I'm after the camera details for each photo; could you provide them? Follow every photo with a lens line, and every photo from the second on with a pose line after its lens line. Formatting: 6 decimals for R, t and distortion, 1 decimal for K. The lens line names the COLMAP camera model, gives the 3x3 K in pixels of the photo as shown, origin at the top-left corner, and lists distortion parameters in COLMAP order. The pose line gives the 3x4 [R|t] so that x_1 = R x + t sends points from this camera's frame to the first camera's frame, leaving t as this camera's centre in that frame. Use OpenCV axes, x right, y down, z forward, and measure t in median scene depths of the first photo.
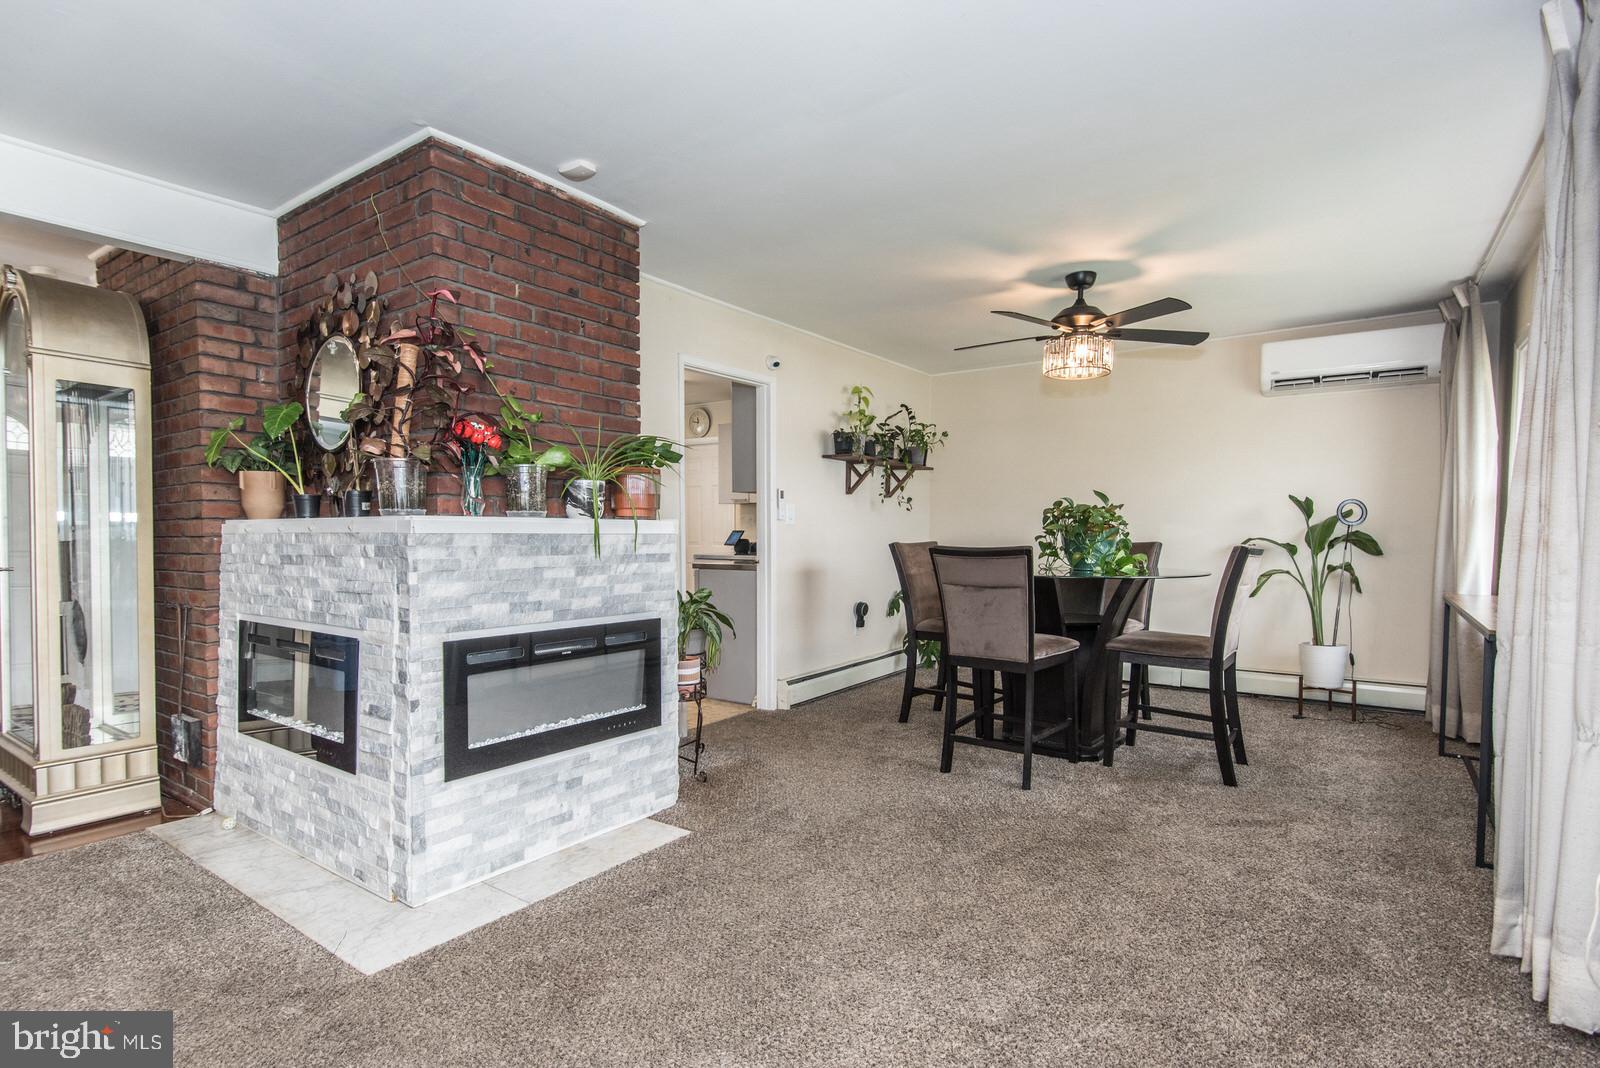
lens RADIAL K [[778.3, 0, 801.3], [0, 778.3, 560.5], [0, 0, 1]] dist [-0.001182, 0.000020]
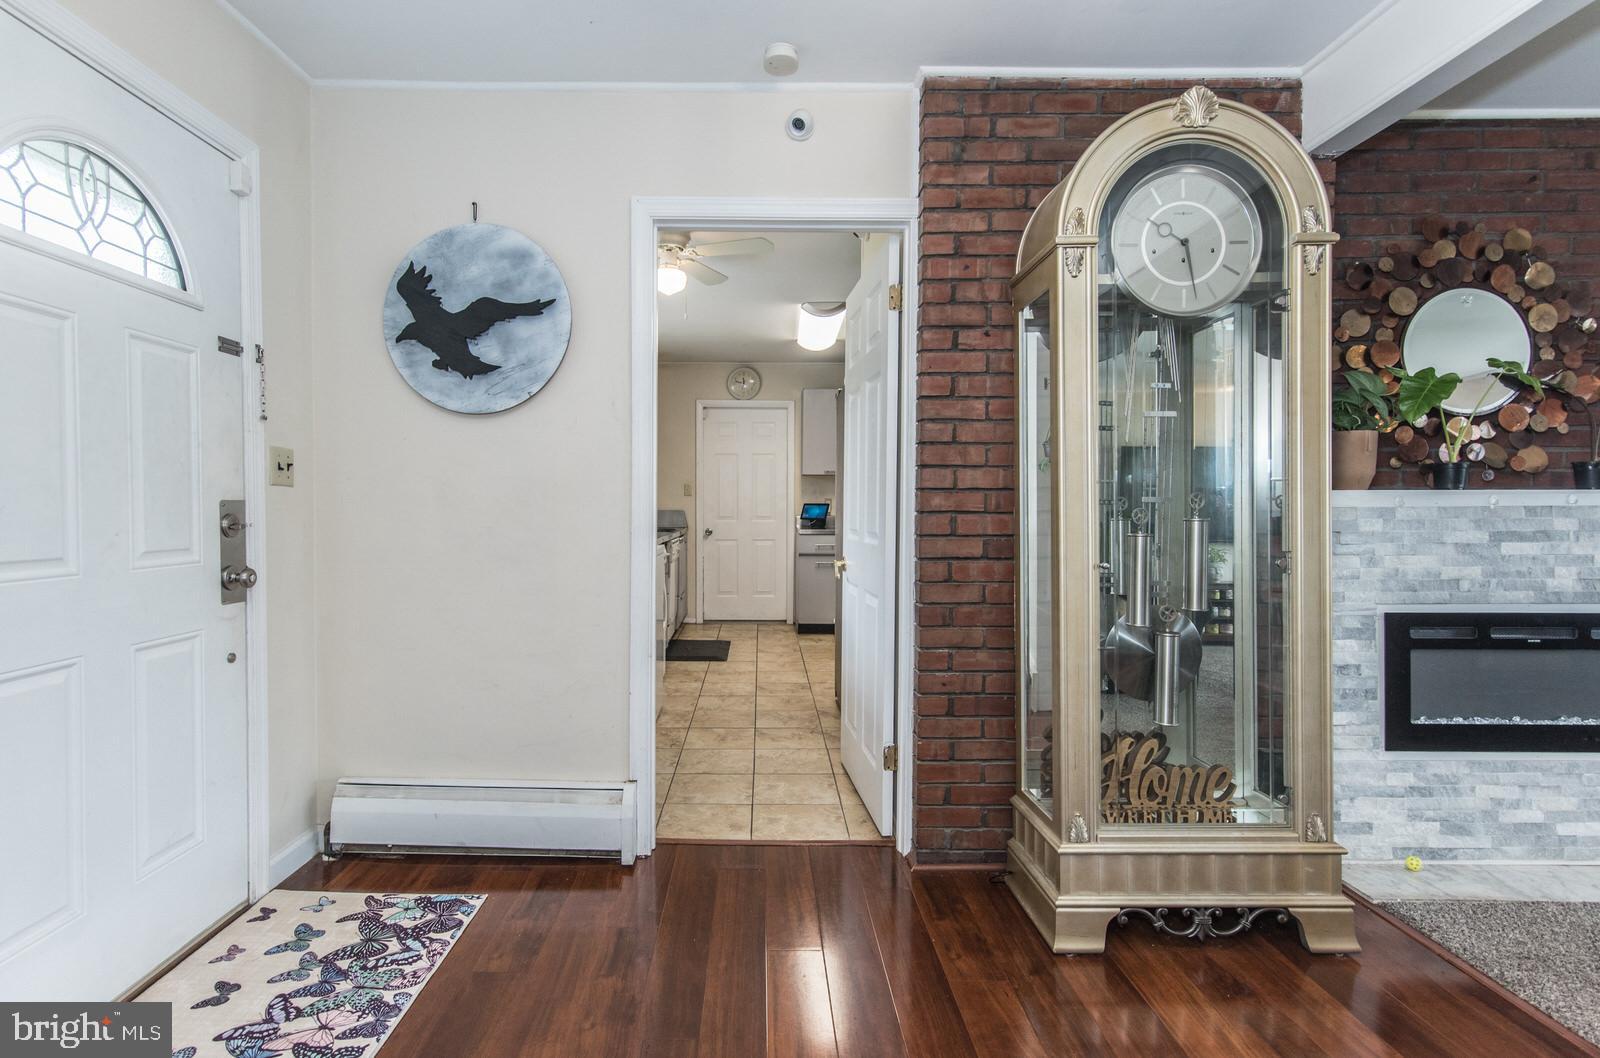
lens RADIAL K [[784.3, 0, 760.4], [0, 784.3, 527.2], [0, 0, 1]] dist [0.013881, 0.000062]
pose [[0.815831, -0.016388, 0.578059, -1.834499], [0.020003, 0.999800, 0.000114, -0.028299], [-0.577945, 0.011470, 0.815995, 0.738115]]
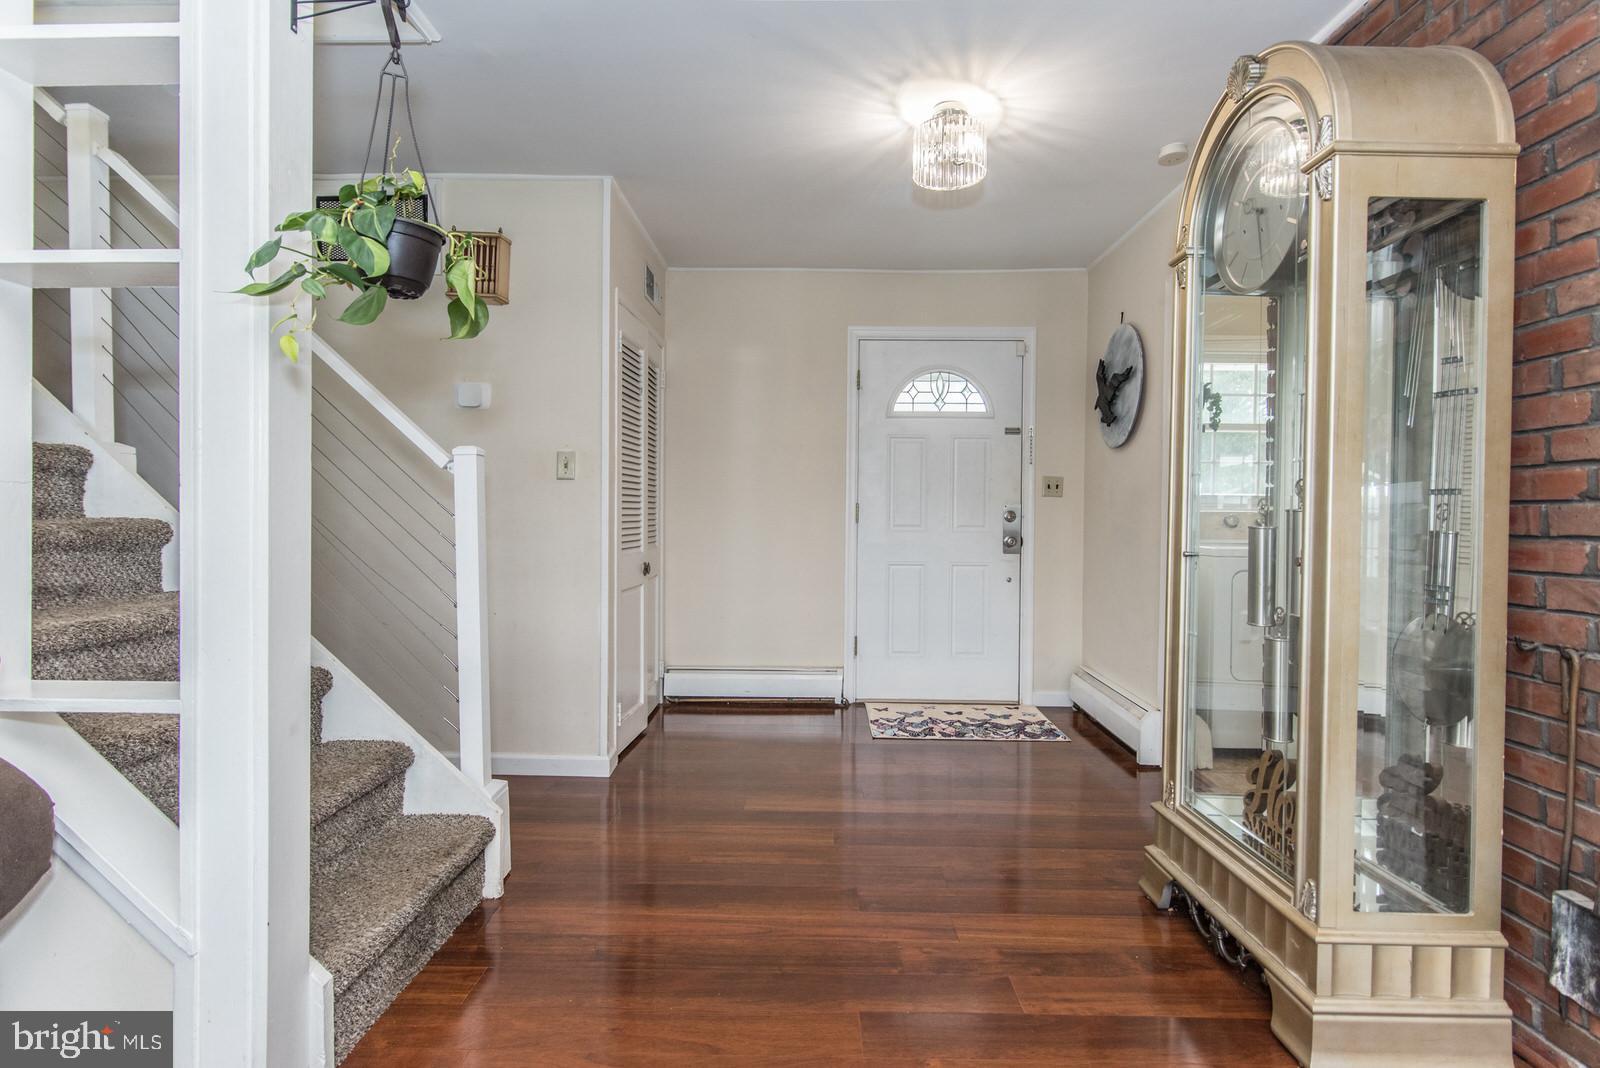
lens RADIAL K [[788.0, 0, 794.6], [0, 788.0, 520.9], [0, 0, 1]] dist [-0.001244, -0.001278]
pose [[0.562211, 0.010606, -0.826926, -0.765924], [-0.038005, 0.999193, -0.013024, 0.005421], [0.826120, 0.038749, 0.562160, 0.409616]]
